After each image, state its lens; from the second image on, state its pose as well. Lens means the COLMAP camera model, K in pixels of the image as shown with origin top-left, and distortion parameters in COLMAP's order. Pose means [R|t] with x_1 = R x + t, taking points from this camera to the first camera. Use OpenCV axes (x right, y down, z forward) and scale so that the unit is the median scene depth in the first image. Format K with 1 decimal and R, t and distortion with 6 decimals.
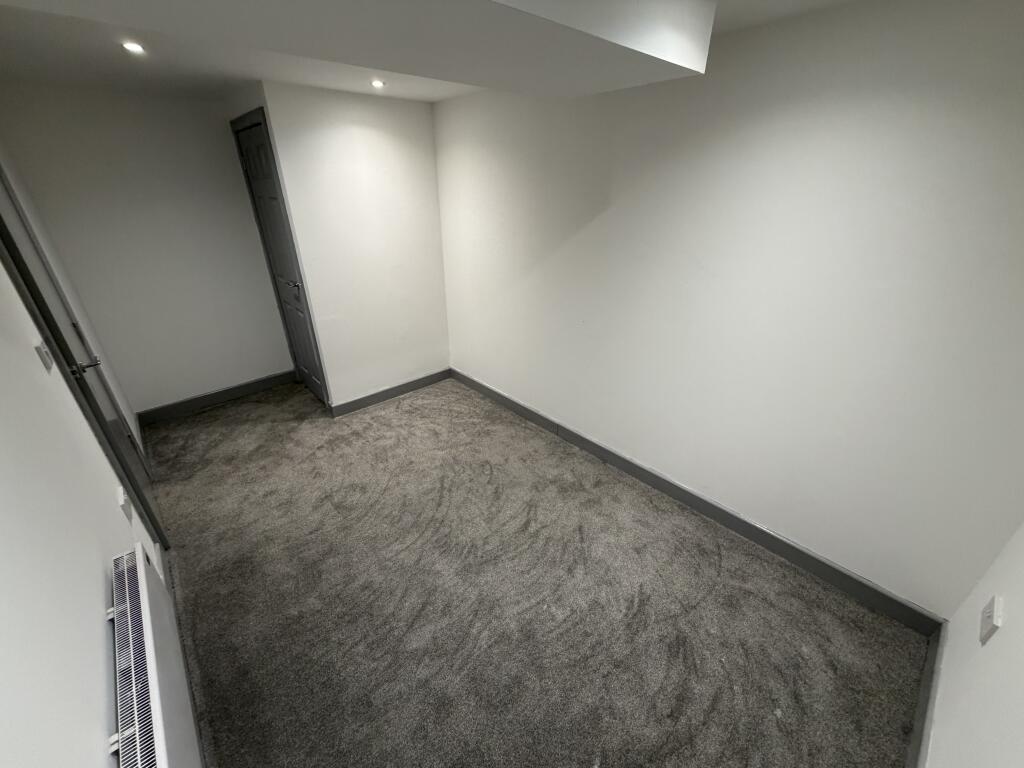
lens RADIAL K [[408.1, 0, 511.1], [0, 408.1, 384.2], [0, 0, 1]] dist [-0.003383, -0.000449]
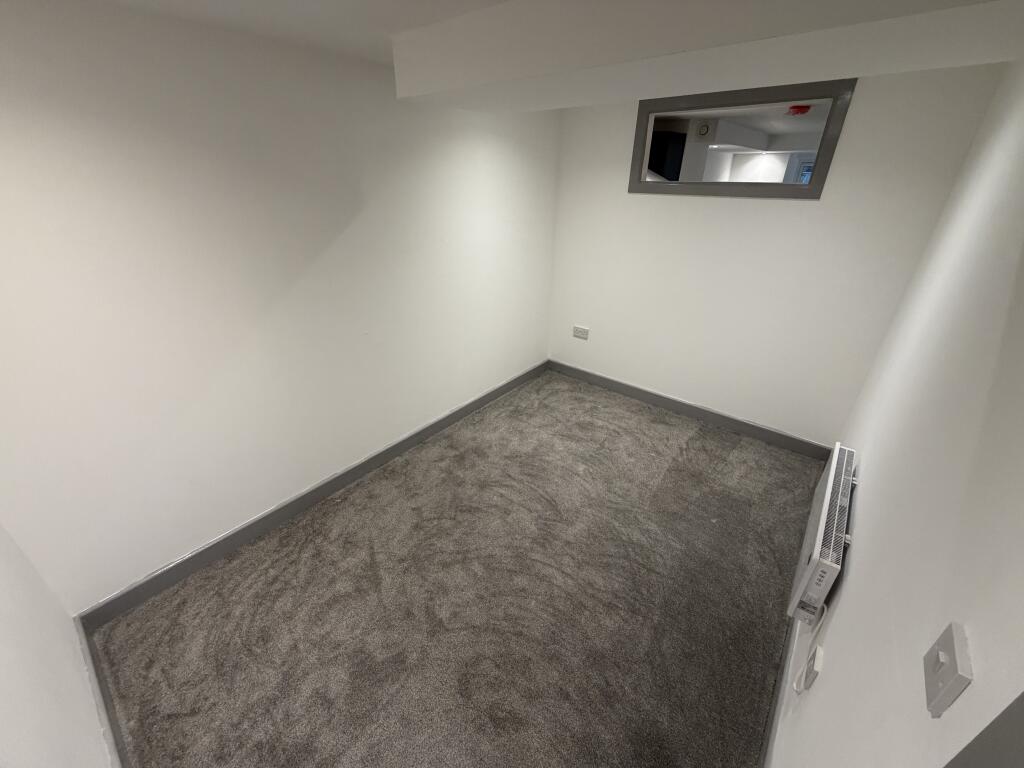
lens RADIAL K [[408.1, 0, 510.6], [0, 408.1, 381.6], [0, 0, 1]] dist [-0.003383, -0.000449]
pose [[-0.143710, -0.443303, 0.884777, -0.834469], [0.440227, 0.772088, 0.458346, -0.395090], [-0.886311, 0.455372, 0.084197, 0.769633]]
